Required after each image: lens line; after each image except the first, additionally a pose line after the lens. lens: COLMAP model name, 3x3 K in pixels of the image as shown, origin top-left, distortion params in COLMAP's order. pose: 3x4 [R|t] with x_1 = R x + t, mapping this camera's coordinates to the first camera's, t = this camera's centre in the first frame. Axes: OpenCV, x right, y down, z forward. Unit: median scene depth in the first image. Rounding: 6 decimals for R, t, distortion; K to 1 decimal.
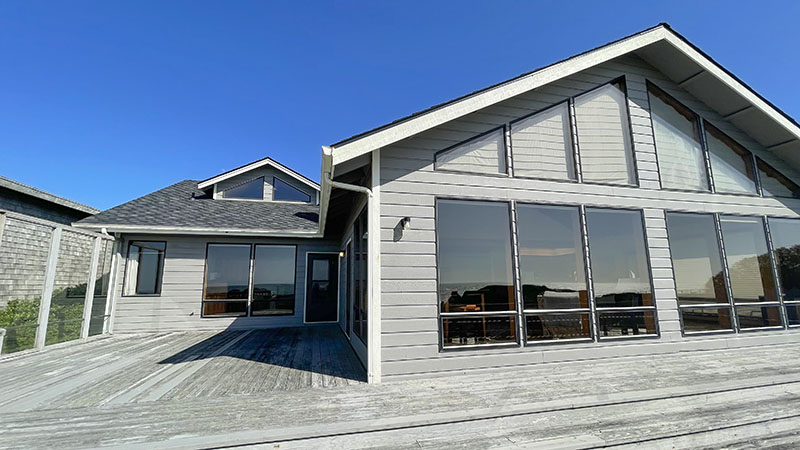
lens RADIAL K [[330.9, 0, 400.0], [0, 330.9, 225.0], [0, 0, 1]] dist [-0.000951, 0.000191]
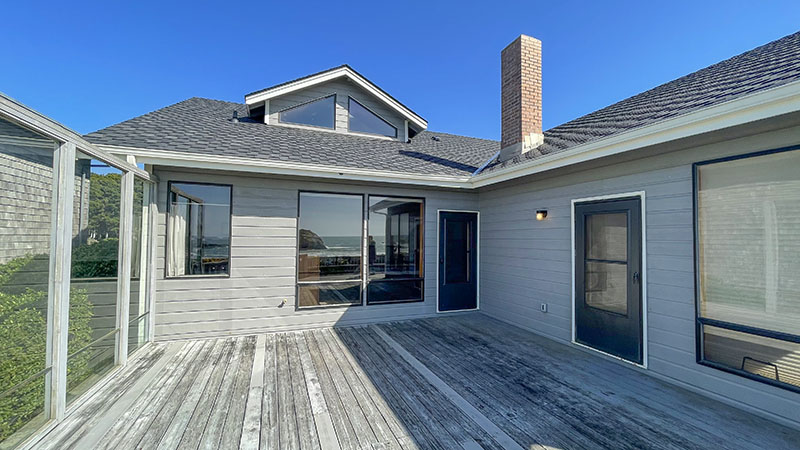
lens RADIAL K [[330.9, 0, 400.0], [0, 330.9, 225.0], [0, 0, 1]] dist [-0.000951, 0.000191]
pose [[0.992432, 0.025900, 0.120033, -0.469981], [-0.042121, 0.990000, 0.134635, 0.027010], [-0.115346, -0.138672, 0.983598, 0.370313]]
